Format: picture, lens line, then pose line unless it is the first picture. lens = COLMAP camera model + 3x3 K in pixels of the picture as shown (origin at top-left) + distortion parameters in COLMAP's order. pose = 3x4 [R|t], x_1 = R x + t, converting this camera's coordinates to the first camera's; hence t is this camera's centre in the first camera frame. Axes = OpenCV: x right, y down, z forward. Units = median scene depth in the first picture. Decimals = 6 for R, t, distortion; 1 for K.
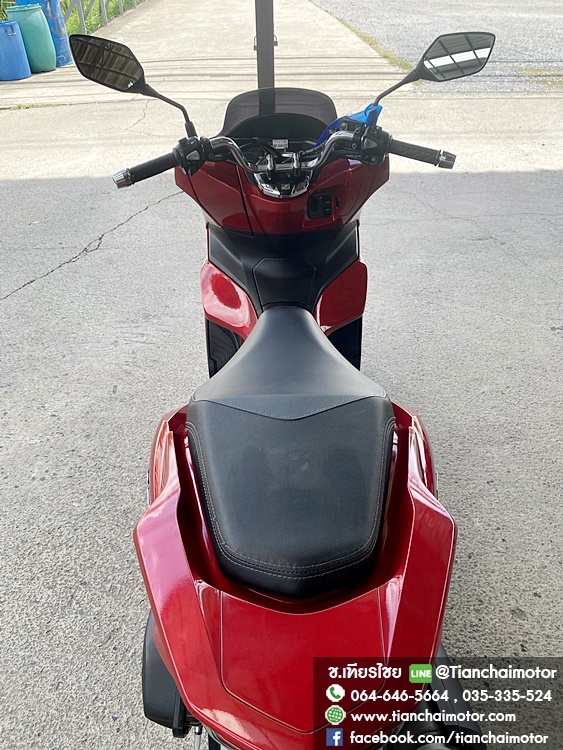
lens RADIAL K [[570.0, 0, 284.2], [0, 570.0, 371.9], [0, 0, 1]] dist [0.006222, -0.000575]
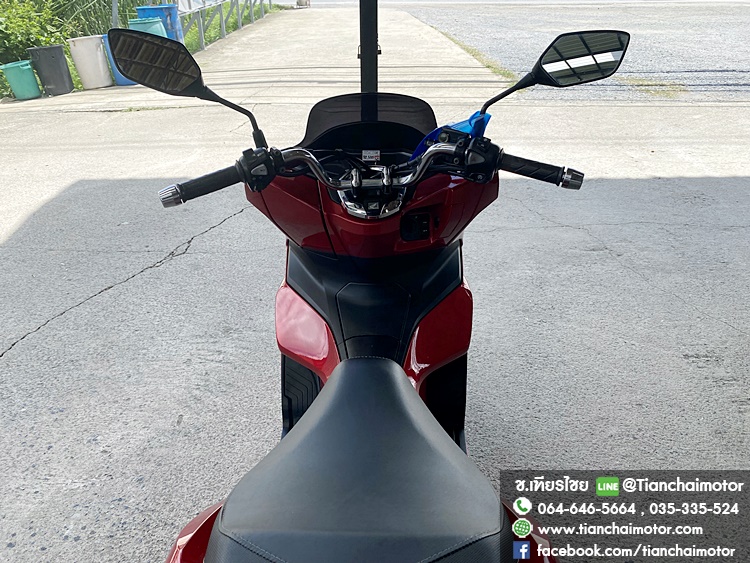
lens RADIAL K [[562.3, 0, 375.0], [0, 562.3, 281.5], [0, 0, 1]] dist [0.035338, -0.040308]
pose [[0.999523, 0.017792, -0.025253, 0.015359], [-0.021185, 0.989756, -0.141190, -0.056737], [0.022482, 0.141657, 0.989660, 0.116714]]
